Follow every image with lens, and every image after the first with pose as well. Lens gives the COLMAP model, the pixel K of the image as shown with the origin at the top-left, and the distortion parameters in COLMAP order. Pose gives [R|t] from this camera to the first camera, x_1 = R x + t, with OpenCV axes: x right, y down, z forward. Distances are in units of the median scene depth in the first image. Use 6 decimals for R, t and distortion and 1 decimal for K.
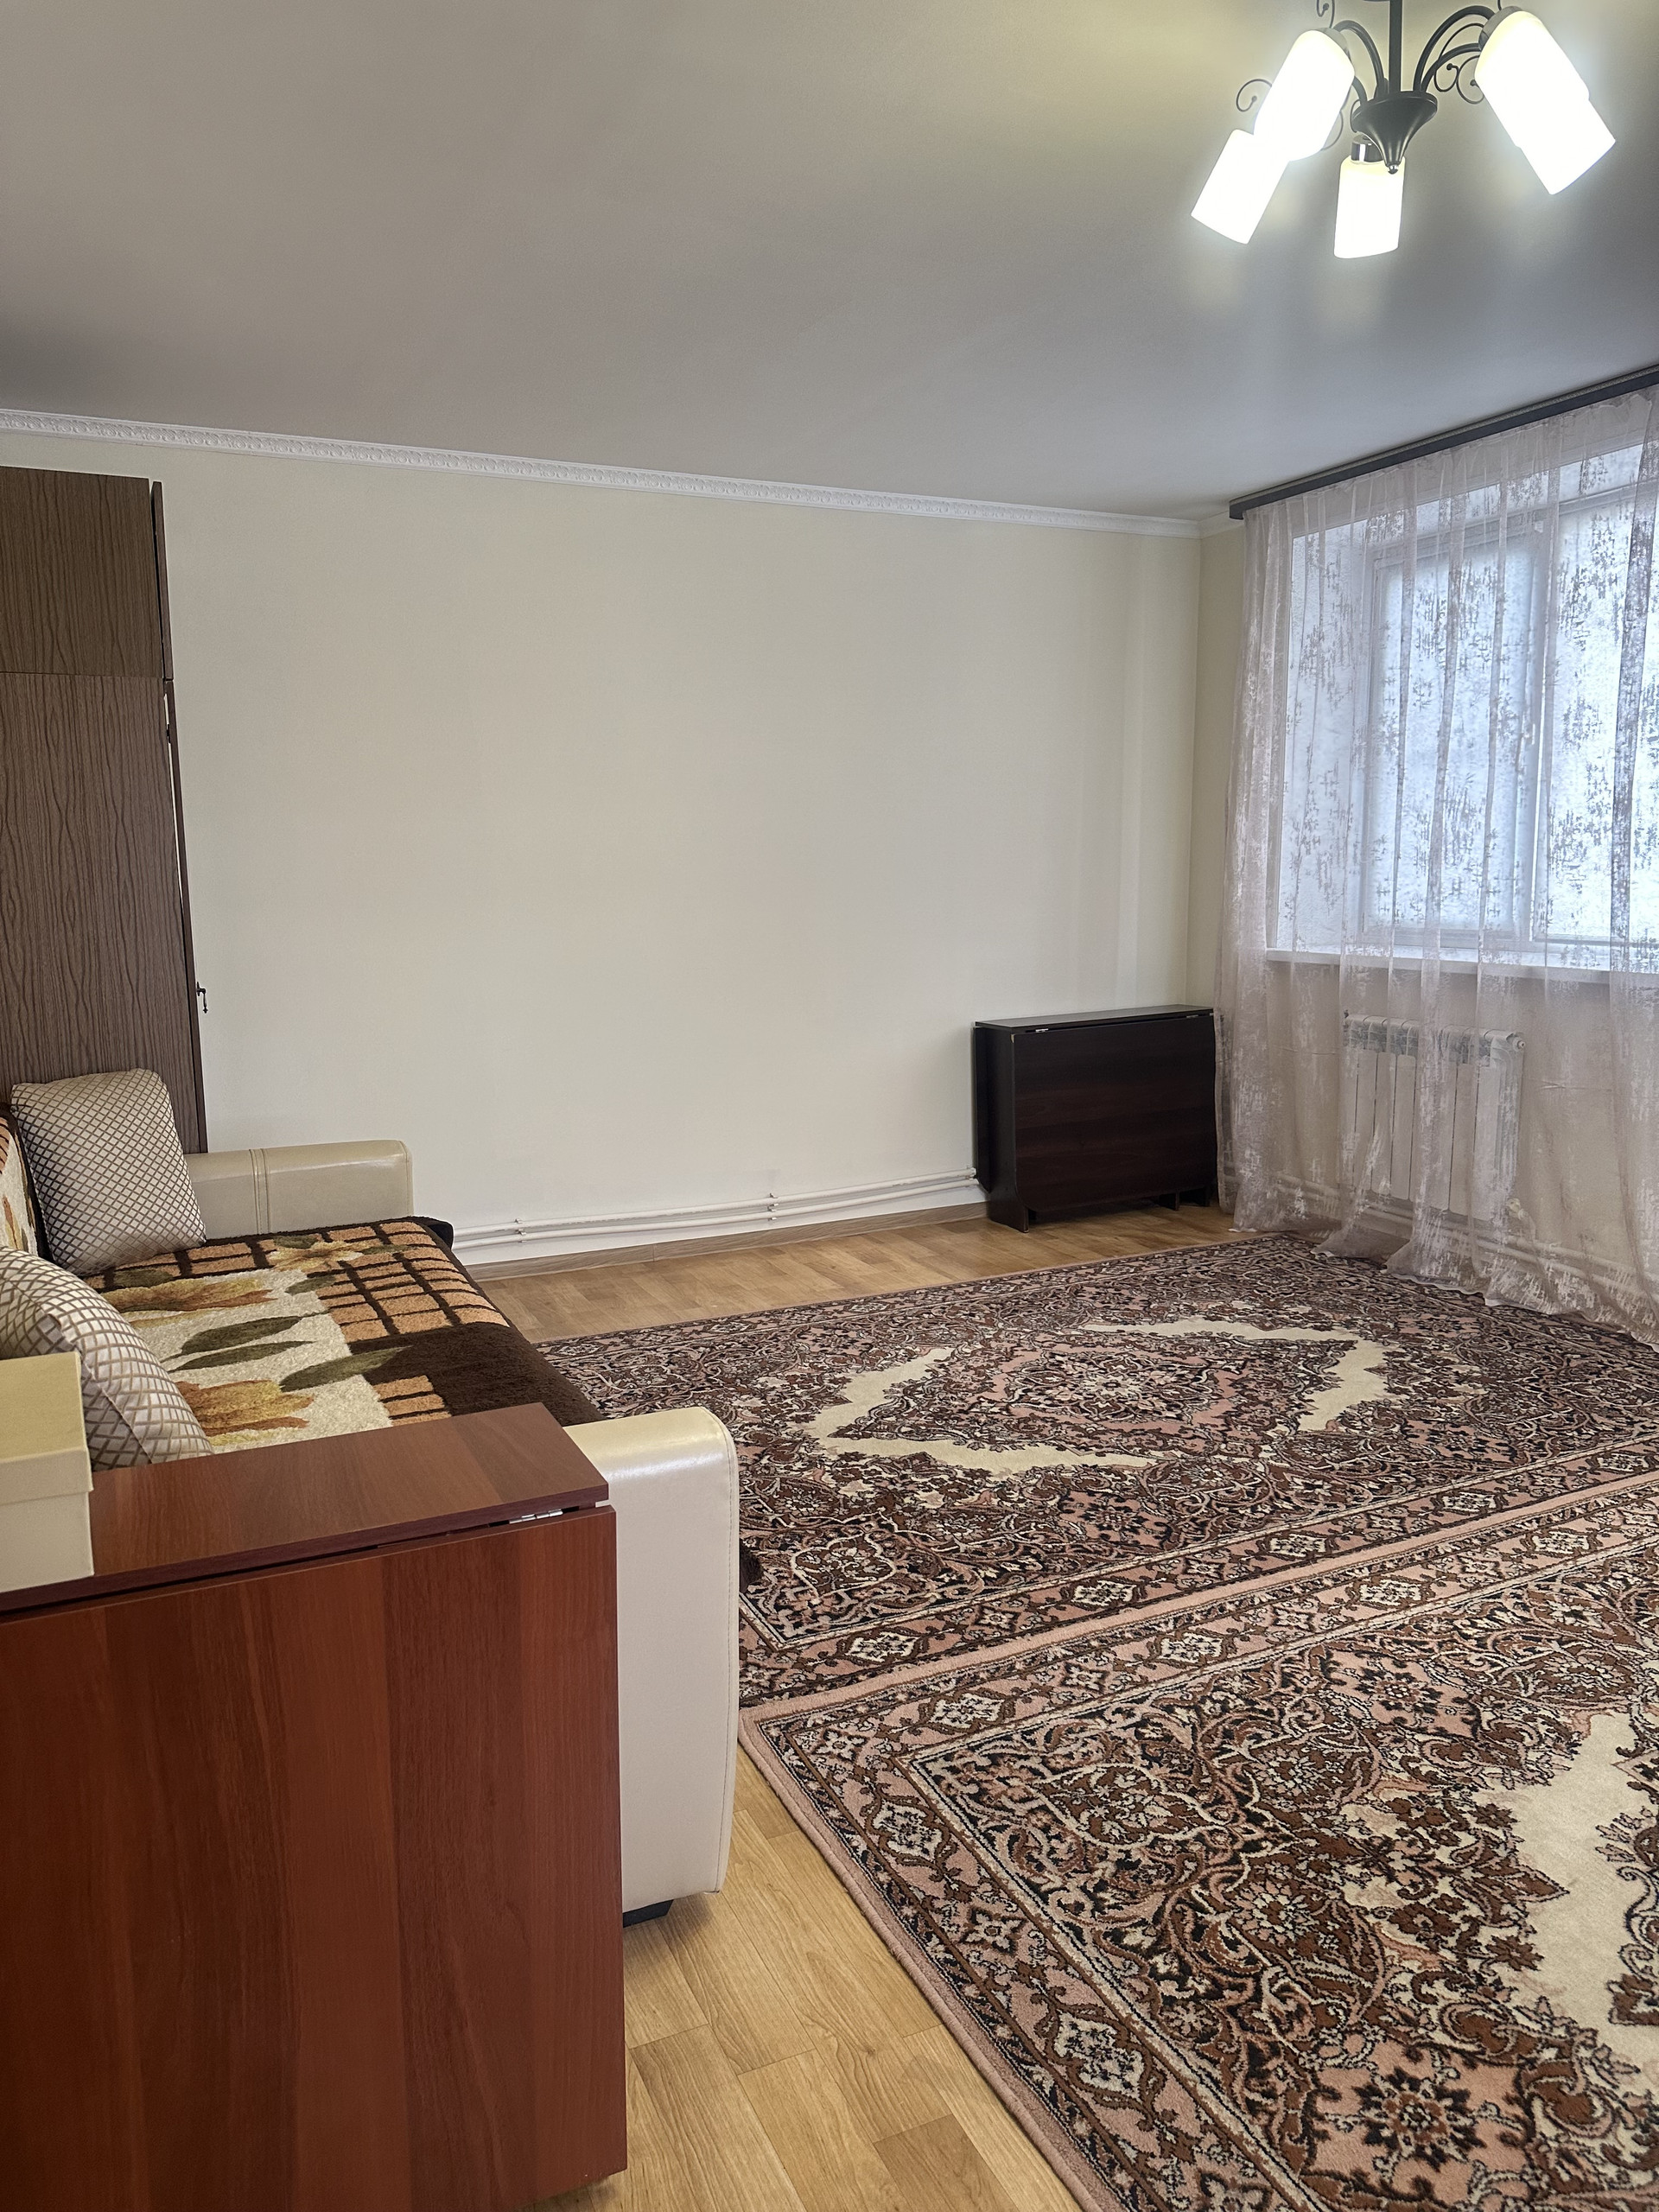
lens RADIAL K [[1547.2, 0, 821.9], [0, 1547.2, 1116.5], [0, 0, 1]] dist [0.052252, -0.078369]
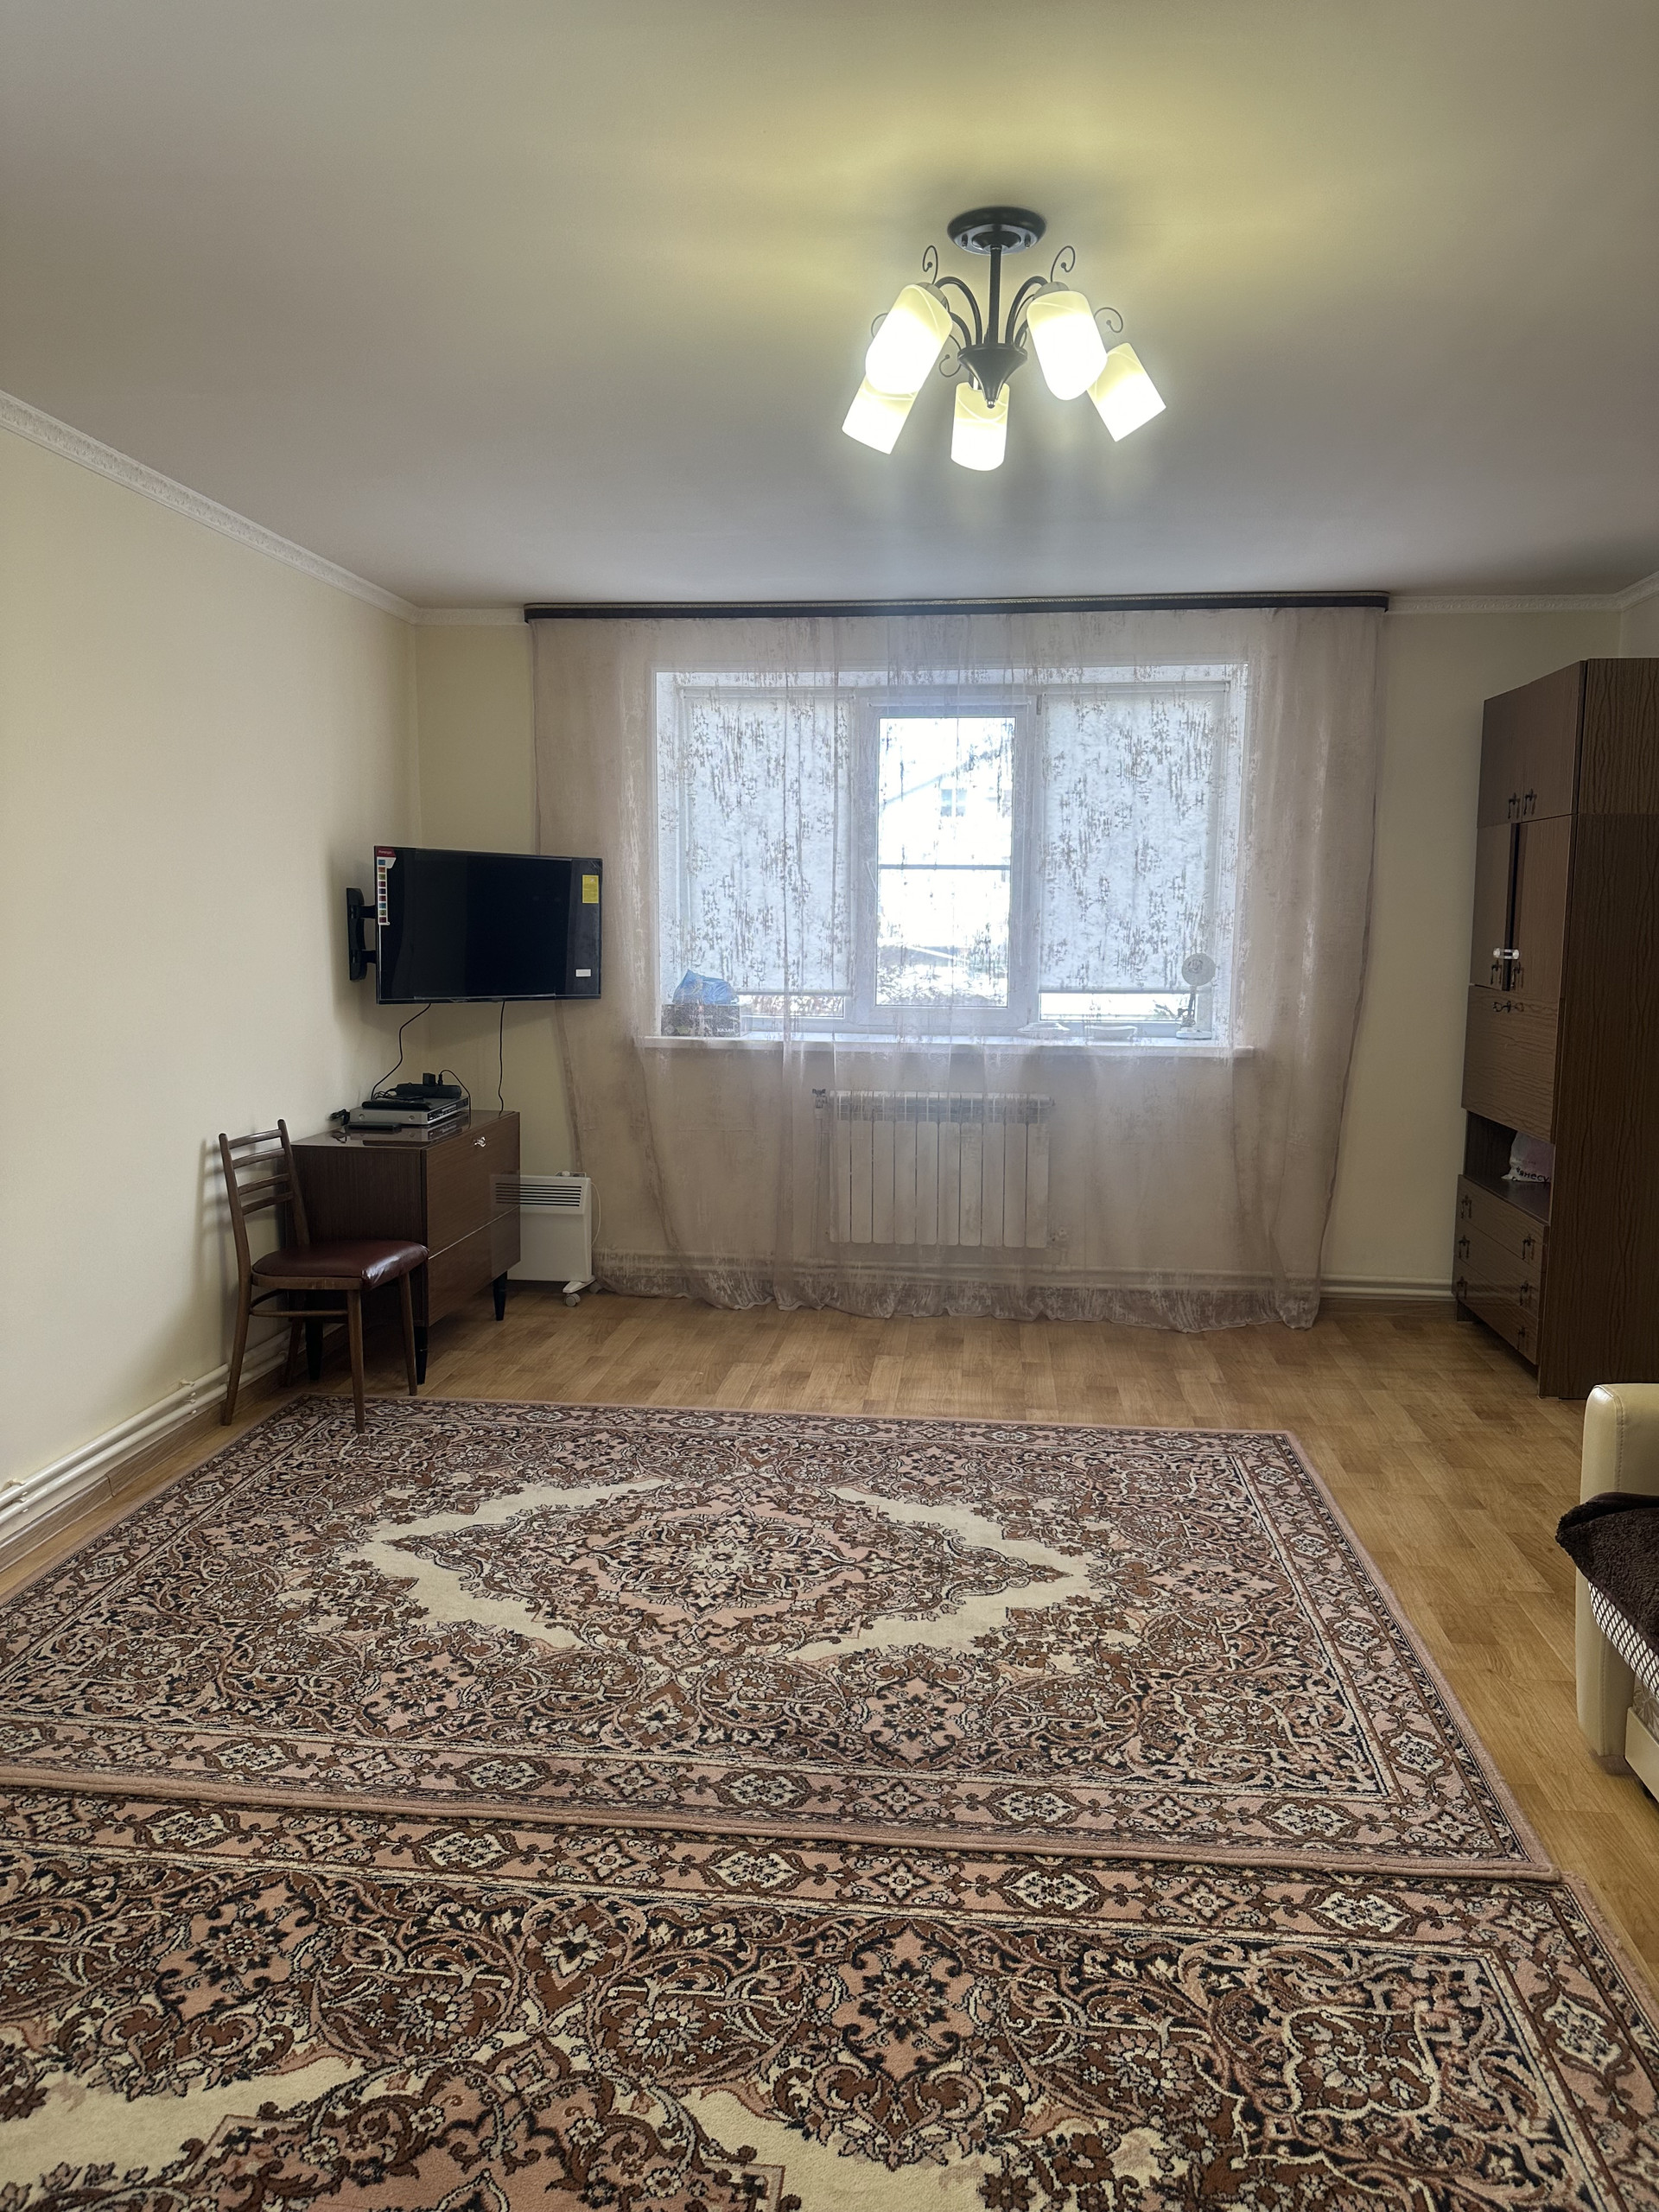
lens RADIAL K [[1544.5, 0, 855.0], [0, 1544.5, 1101.2], [0, 0, 1]] dist [0.028316, -0.032108]
pose [[-0.863956, -0.056867, 0.500345, -0.119141], [0.085066, 0.962842, 0.256317, -0.322816], [-0.496330, 0.264009, -0.827016, 1.668408]]
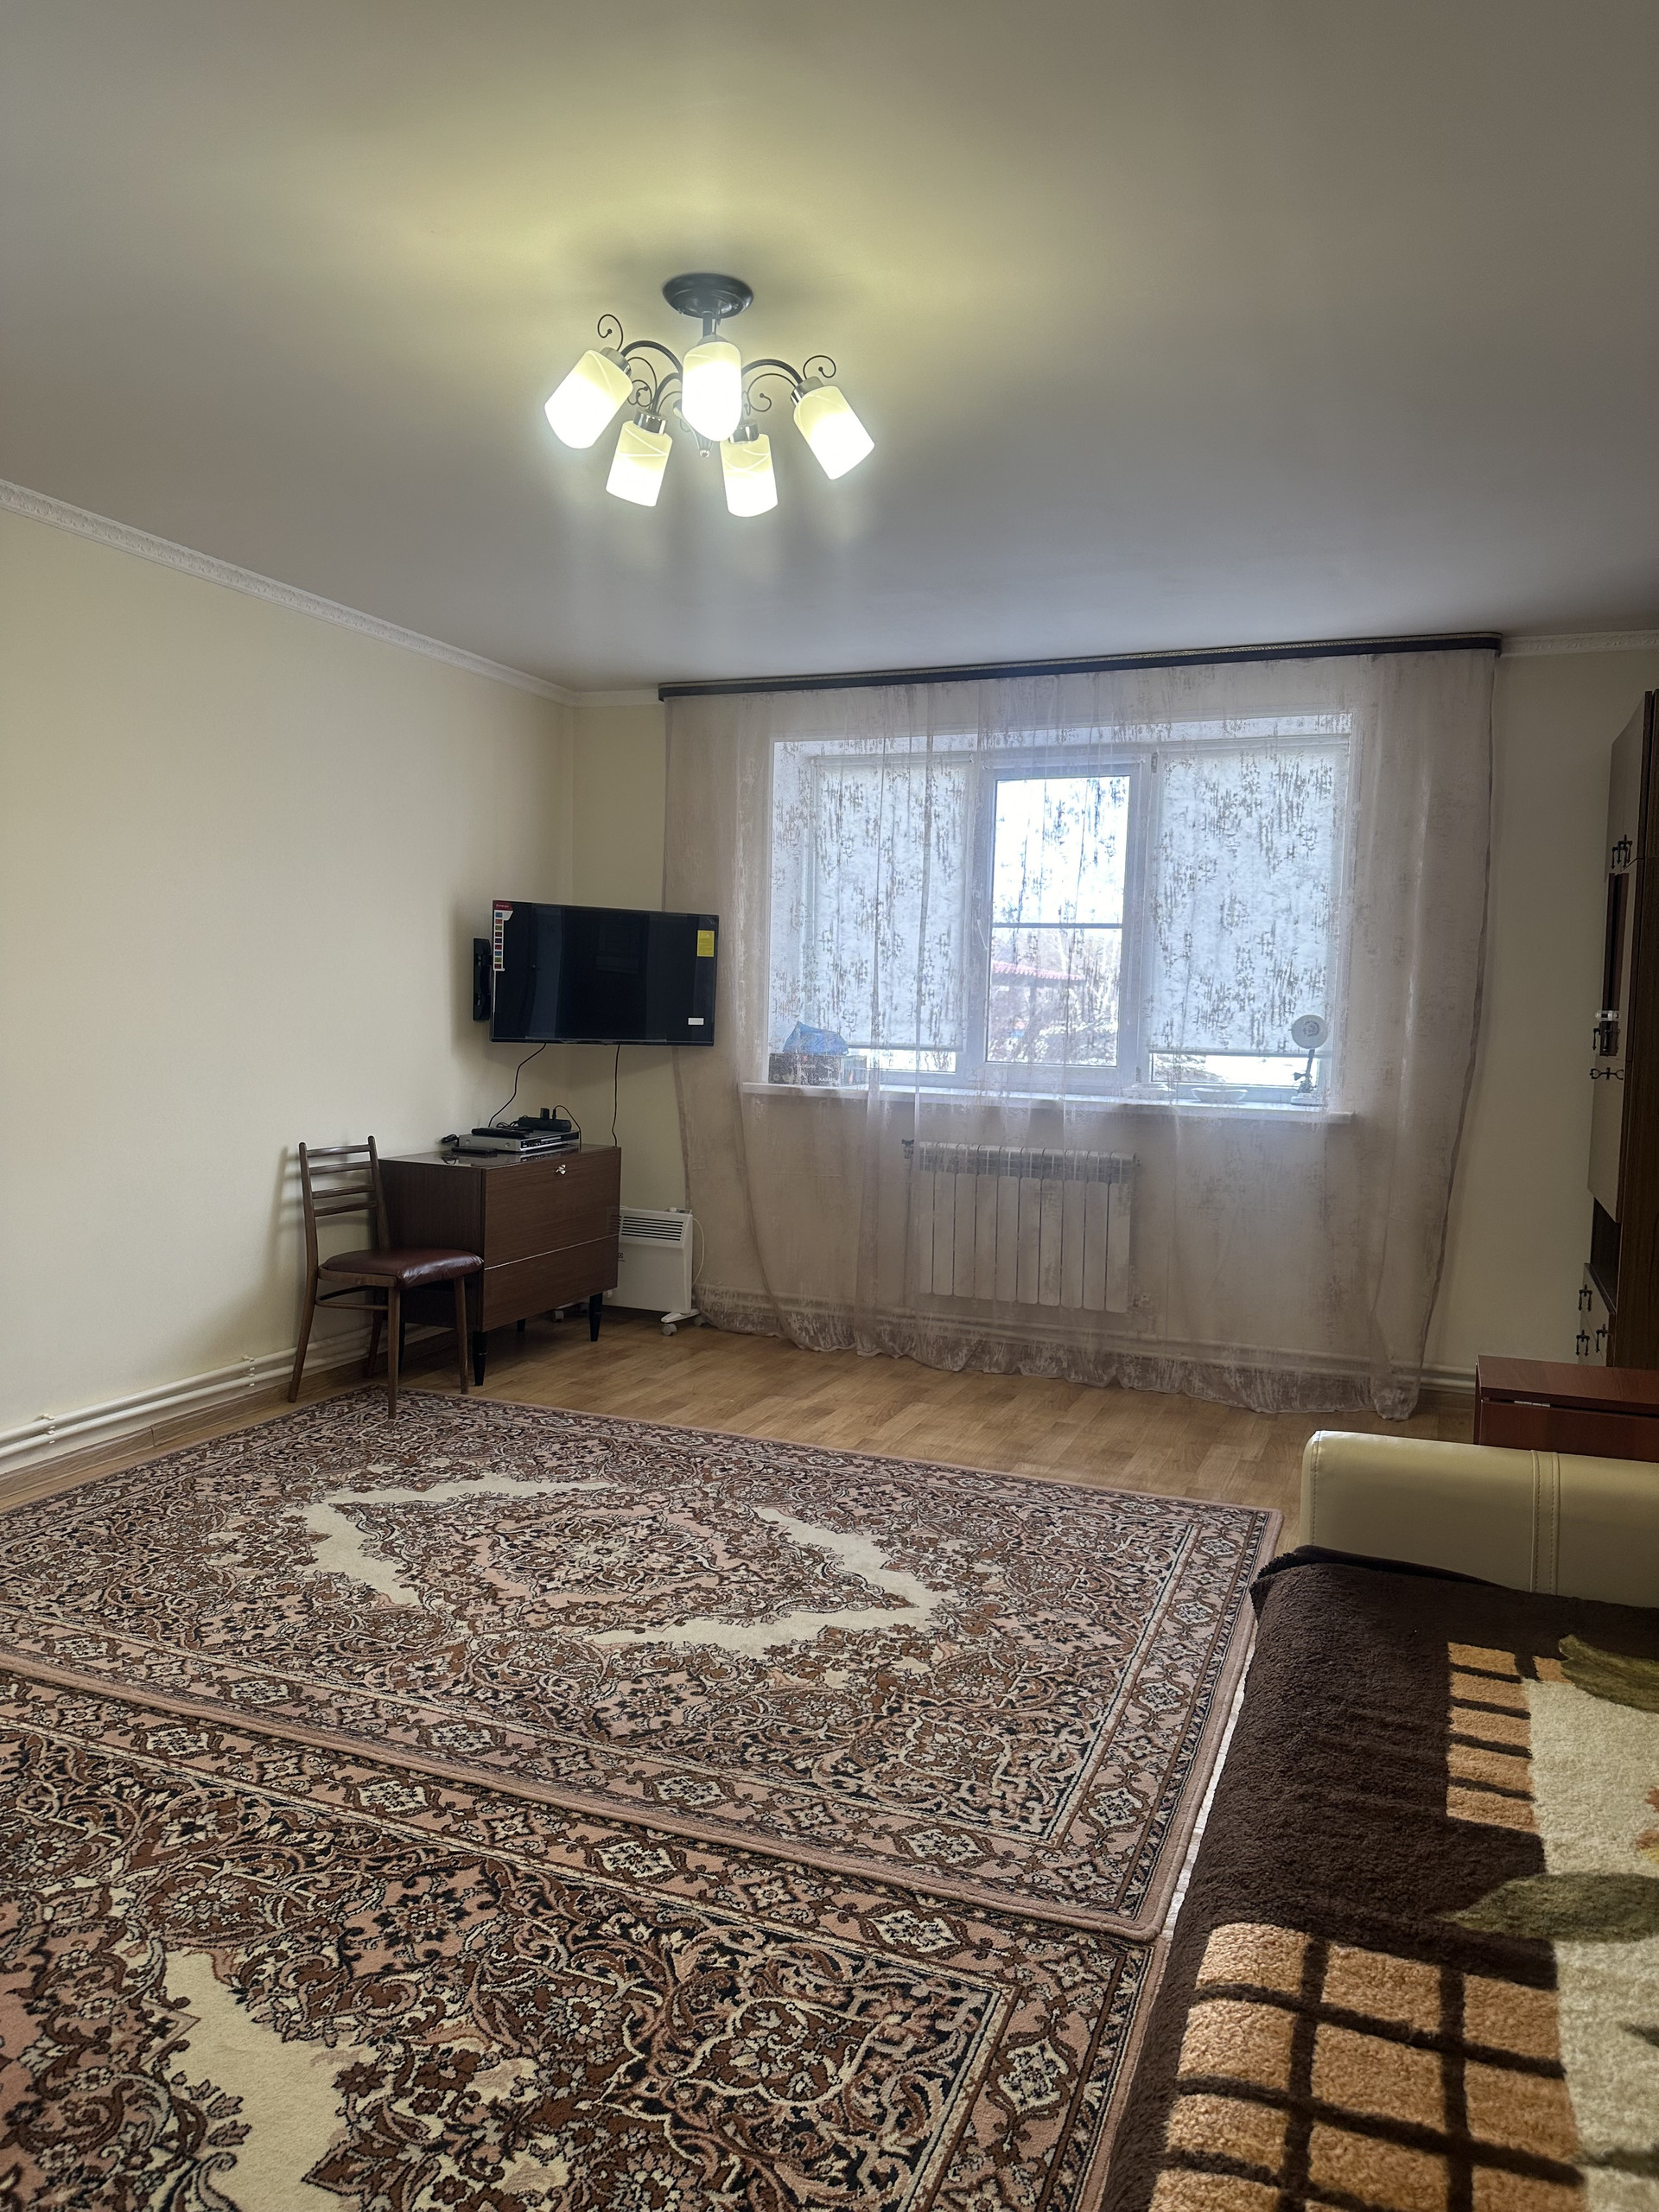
lens RADIAL K [[1551.5, 0, 833.4], [0, 1551.5, 1091.5], [0, 0, 1]] dist [0.032415, -0.038004]
pose [[-0.691907, -0.049623, 0.720279, -0.493747], [0.102243, 0.980847, 0.165790, -0.235889], [-0.714711, 0.188355, -0.673581, 1.456393]]
